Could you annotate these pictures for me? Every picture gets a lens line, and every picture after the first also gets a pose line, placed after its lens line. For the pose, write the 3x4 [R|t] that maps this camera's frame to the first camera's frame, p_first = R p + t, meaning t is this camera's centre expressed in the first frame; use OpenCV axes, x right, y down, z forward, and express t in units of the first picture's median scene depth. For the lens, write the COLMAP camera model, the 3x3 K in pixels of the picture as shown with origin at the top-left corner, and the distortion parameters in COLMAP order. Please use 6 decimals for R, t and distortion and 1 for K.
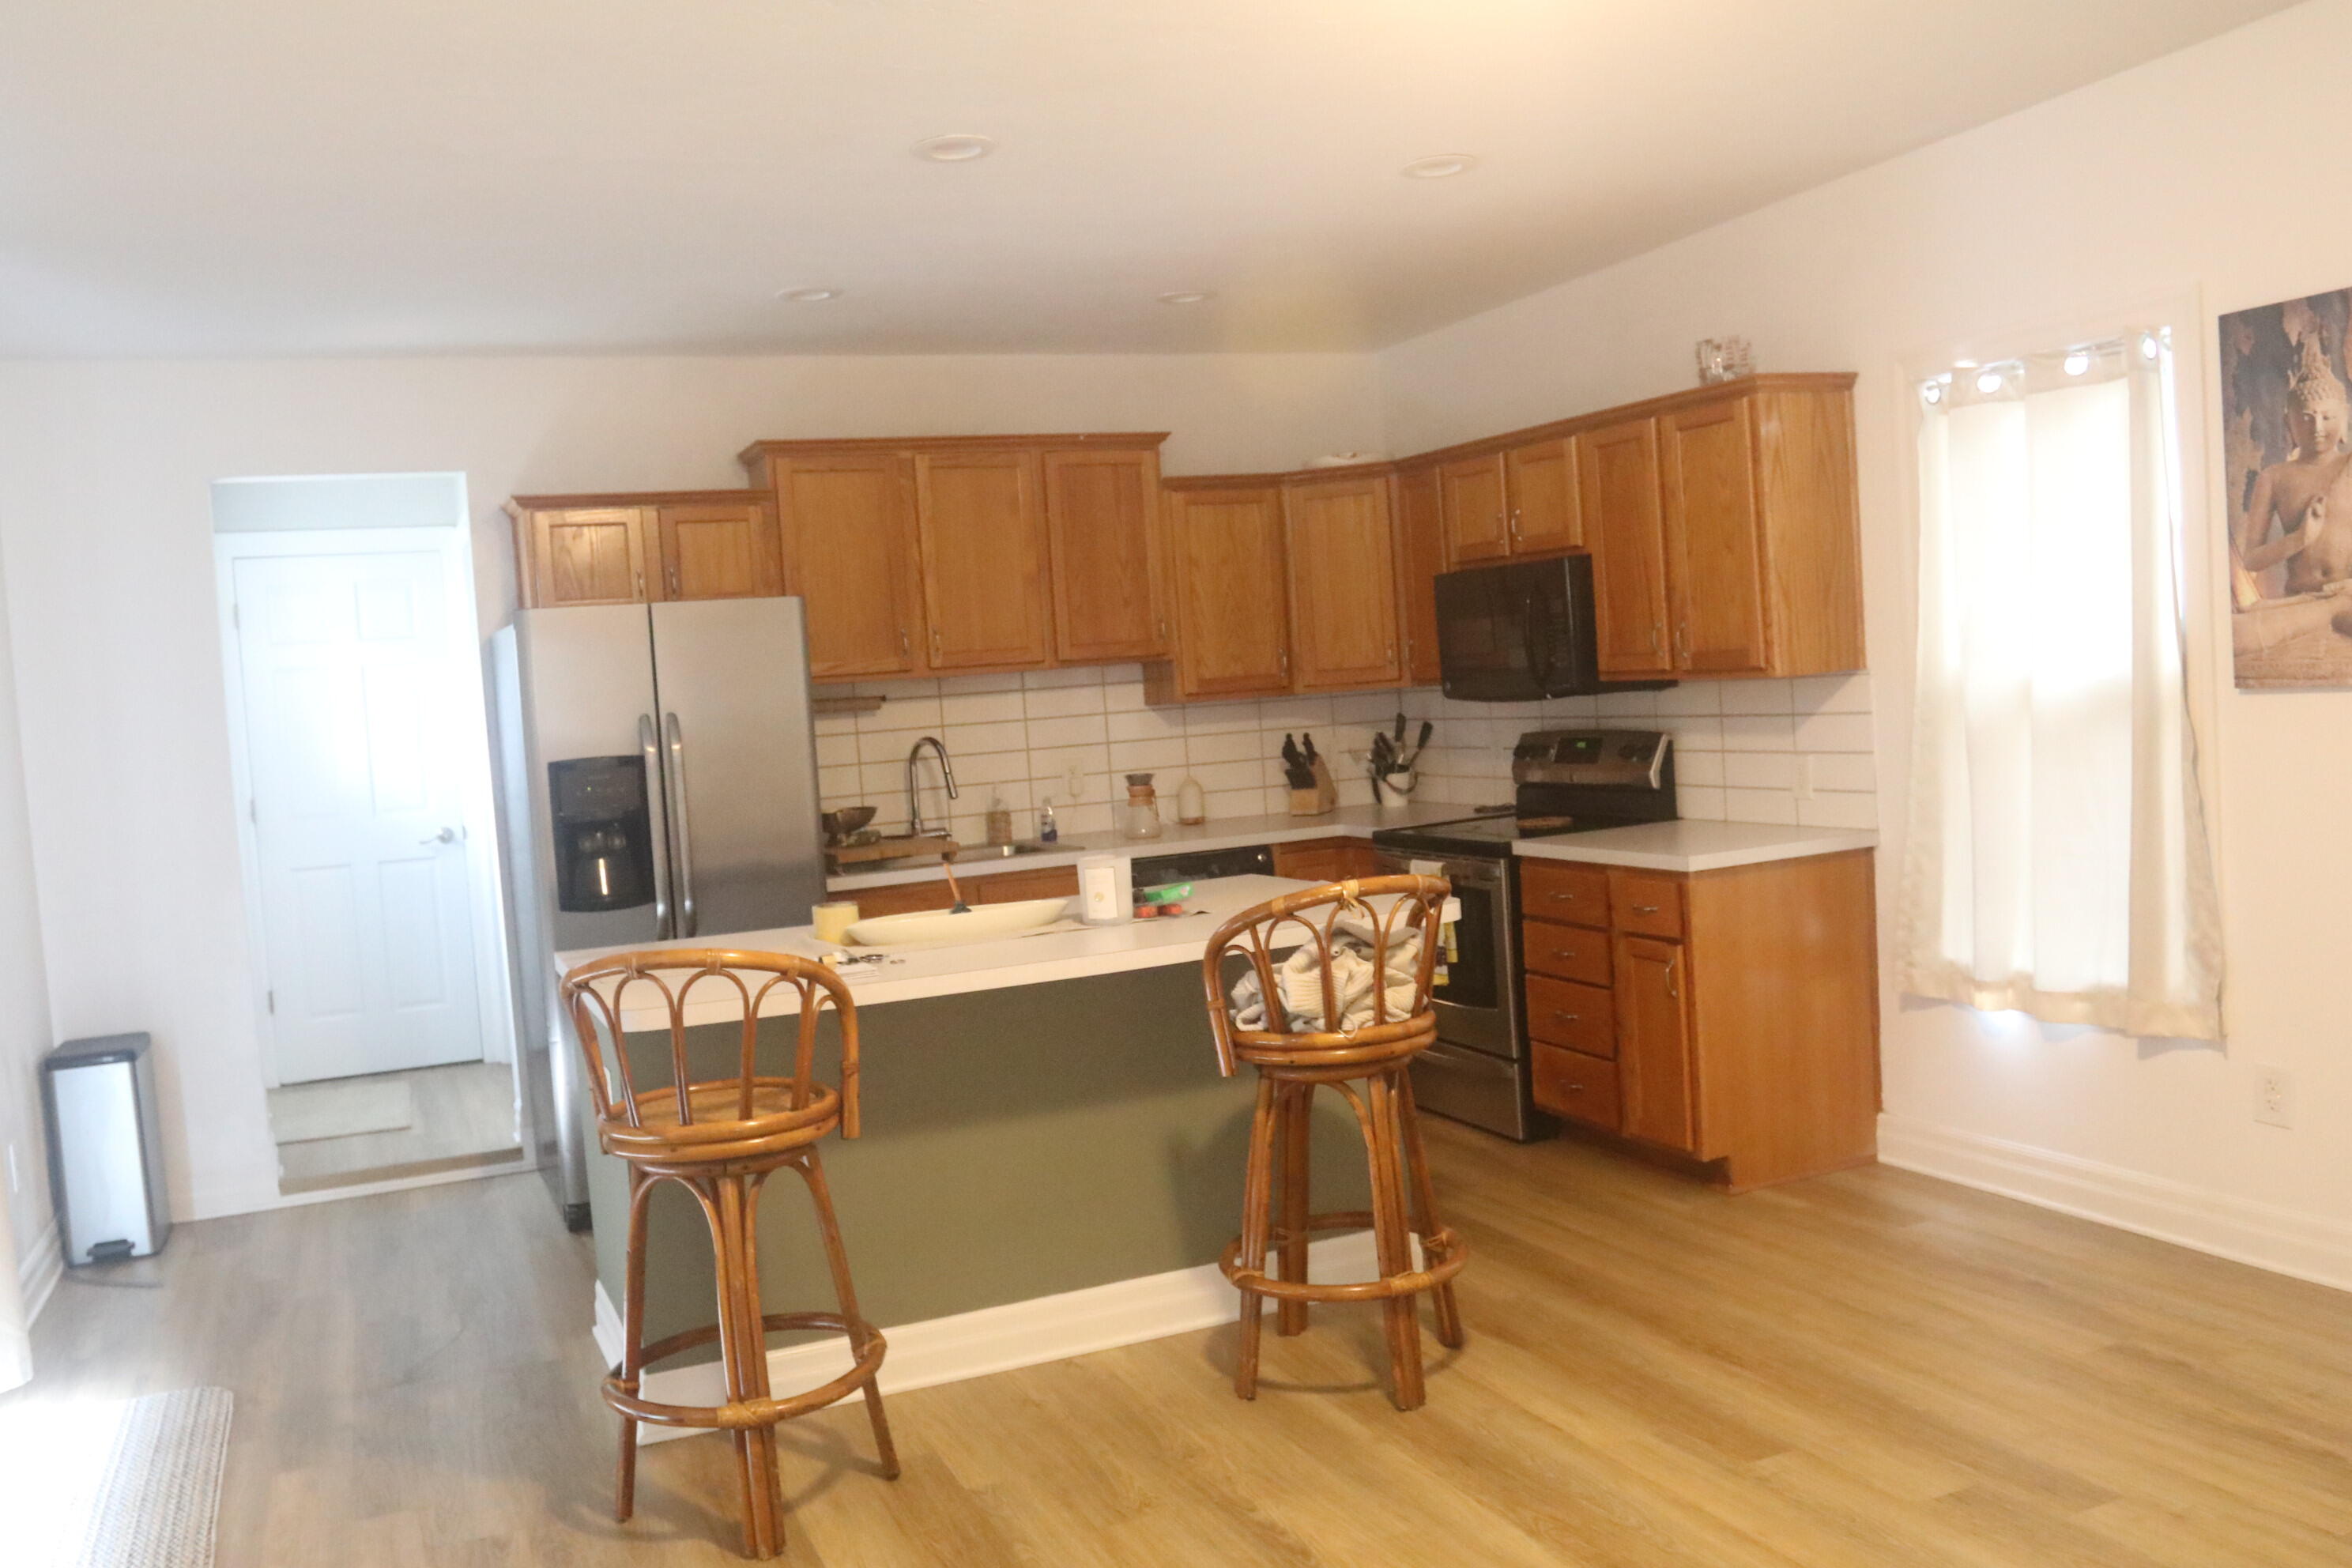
lens RADIAL K [[1854.0, 0, 1176.0], [0, 1854.0, 784.0], [0, 0, 1]] dist [-0.059063, 0.001176]
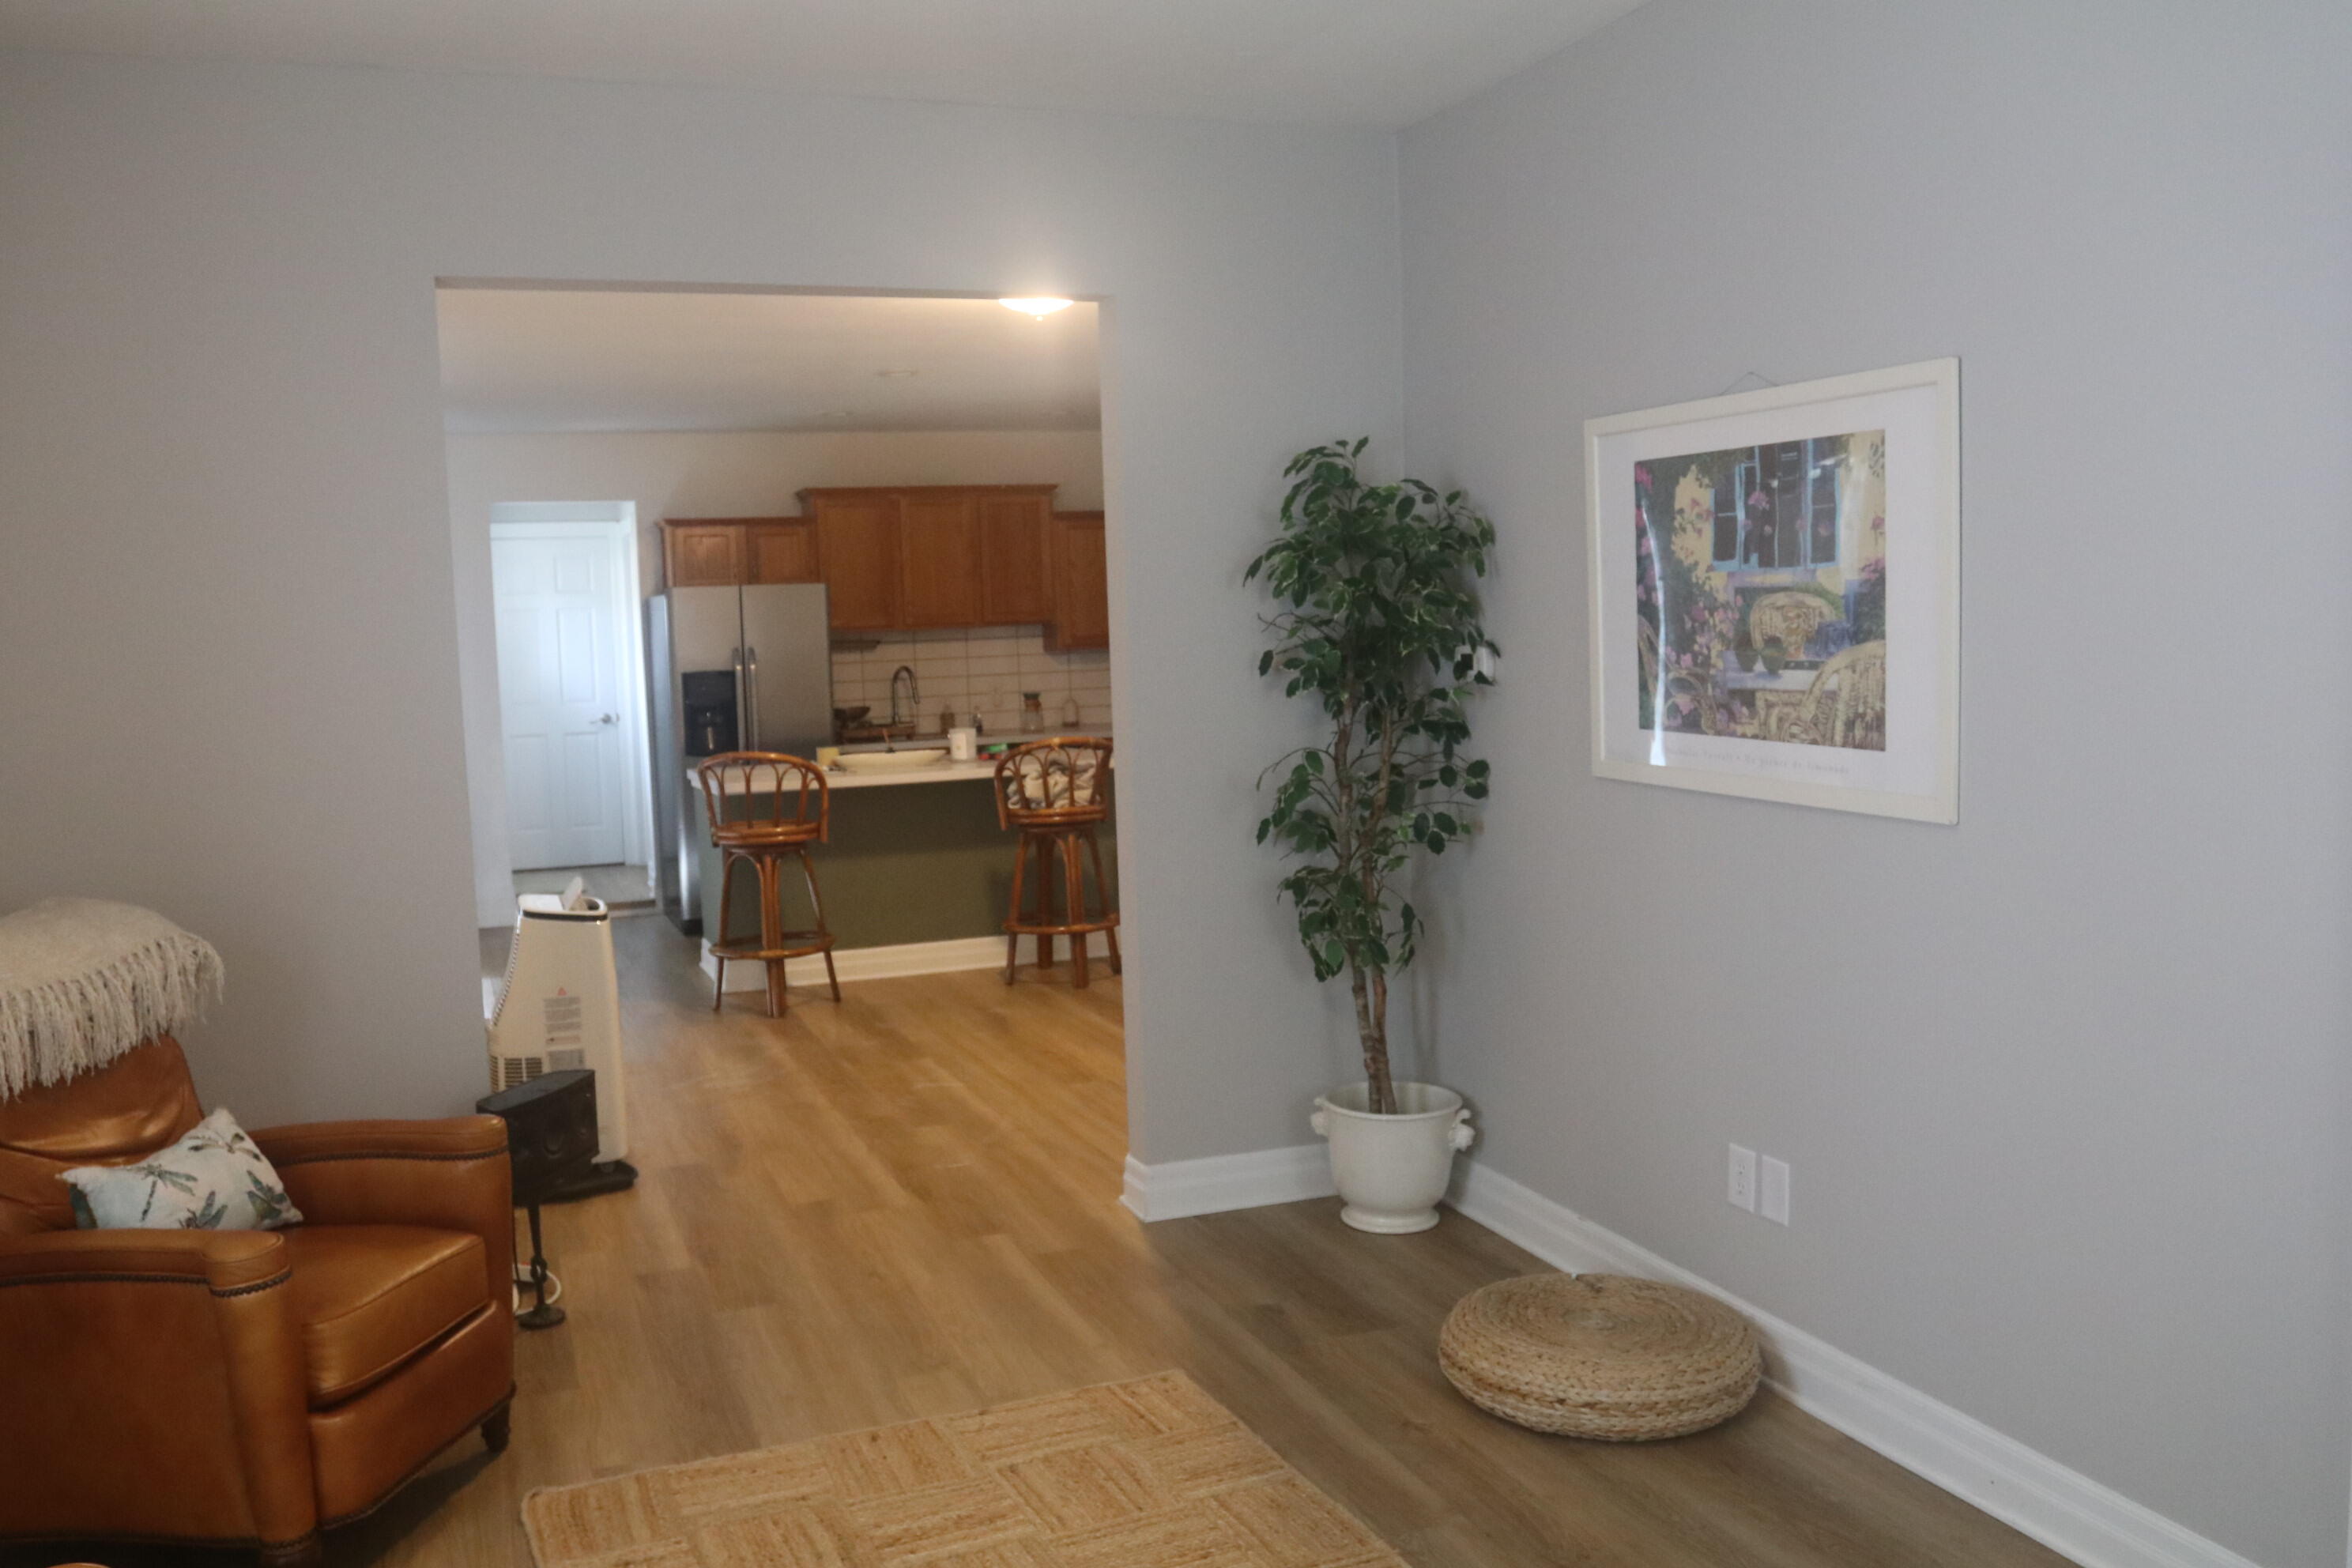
lens RADIAL K [[1854.0, 0, 1176.0], [0, 1854.0, 784.0], [0, 0, 1]] dist [-0.059063, 0.001176]
pose [[0.998459, 0.037861, -0.040575, 0.213901], [-0.036529, 0.998785, 0.033086, 0.019219], [0.041778, -0.031553, 0.998629, -0.767518]]
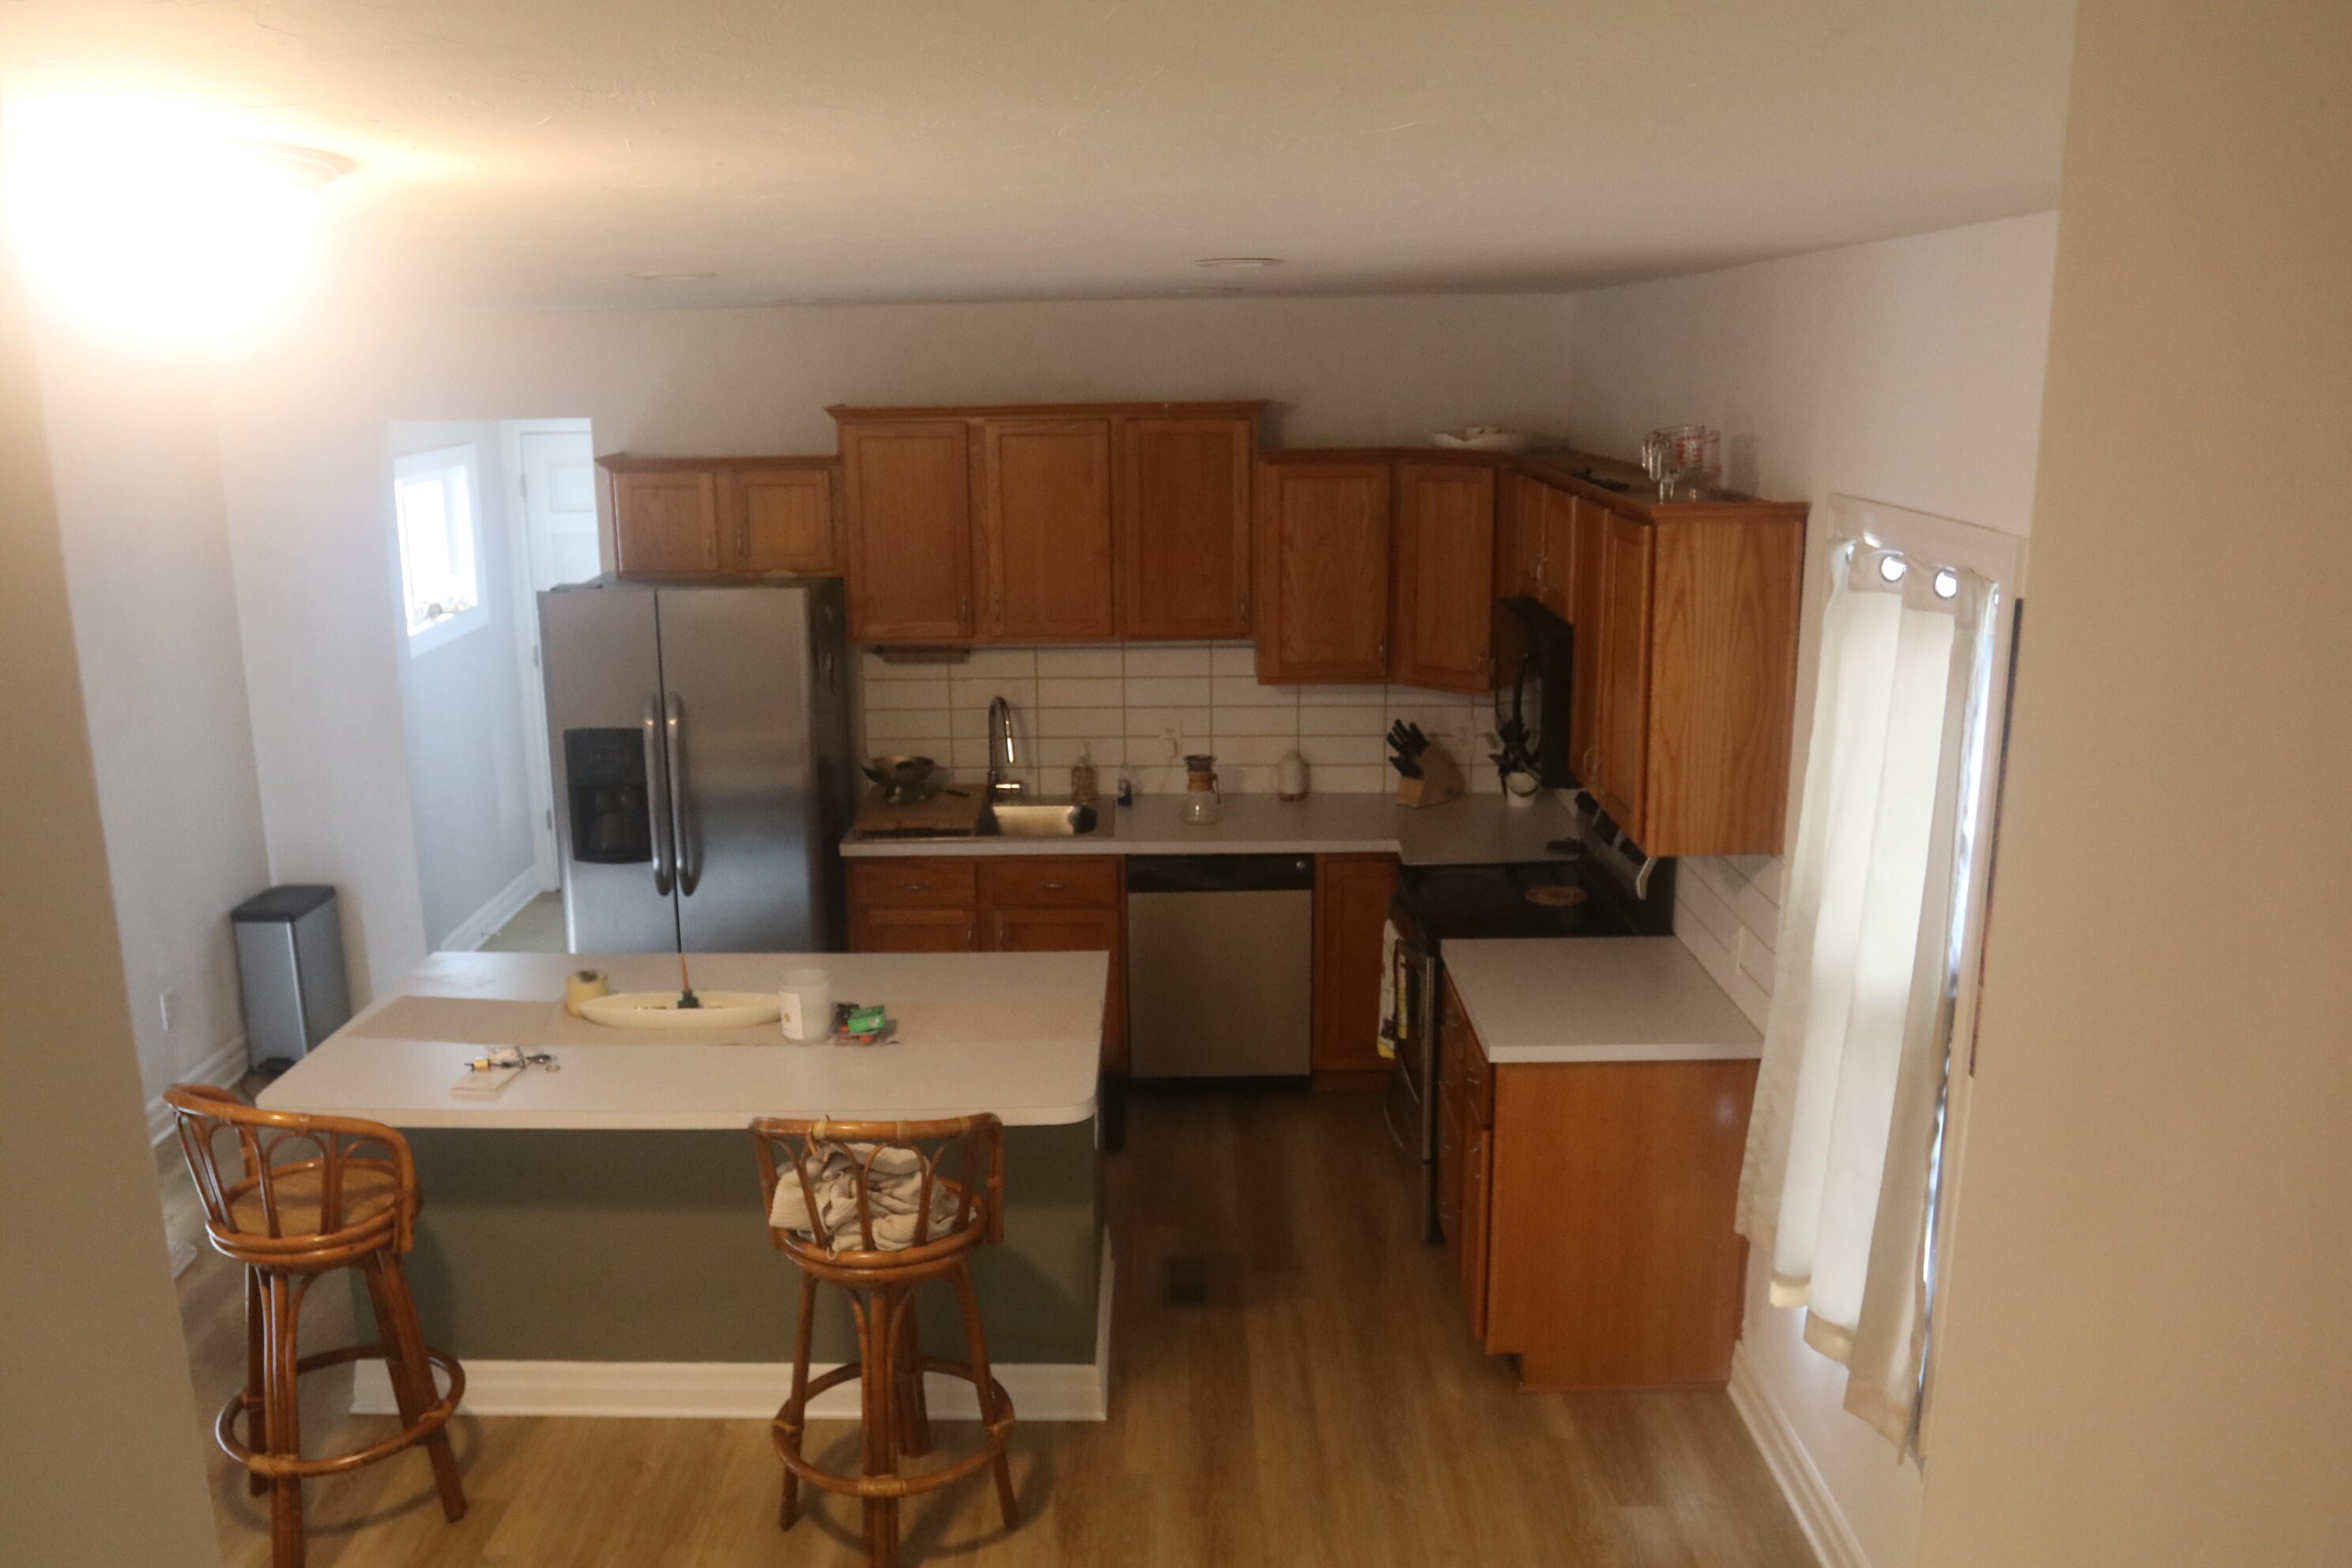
lens RADIAL K [[1854.0, 0, 1176.0], [0, 1854.0, 784.0], [0, 0, 1]] dist [-0.059063, 0.001176]
pose [[0.914826, 0.152544, -0.373930, 0.405326], [-0.080984, 0.976404, 0.200194, -0.224876], [0.395645, -0.152860, 0.905593, 0.131868]]
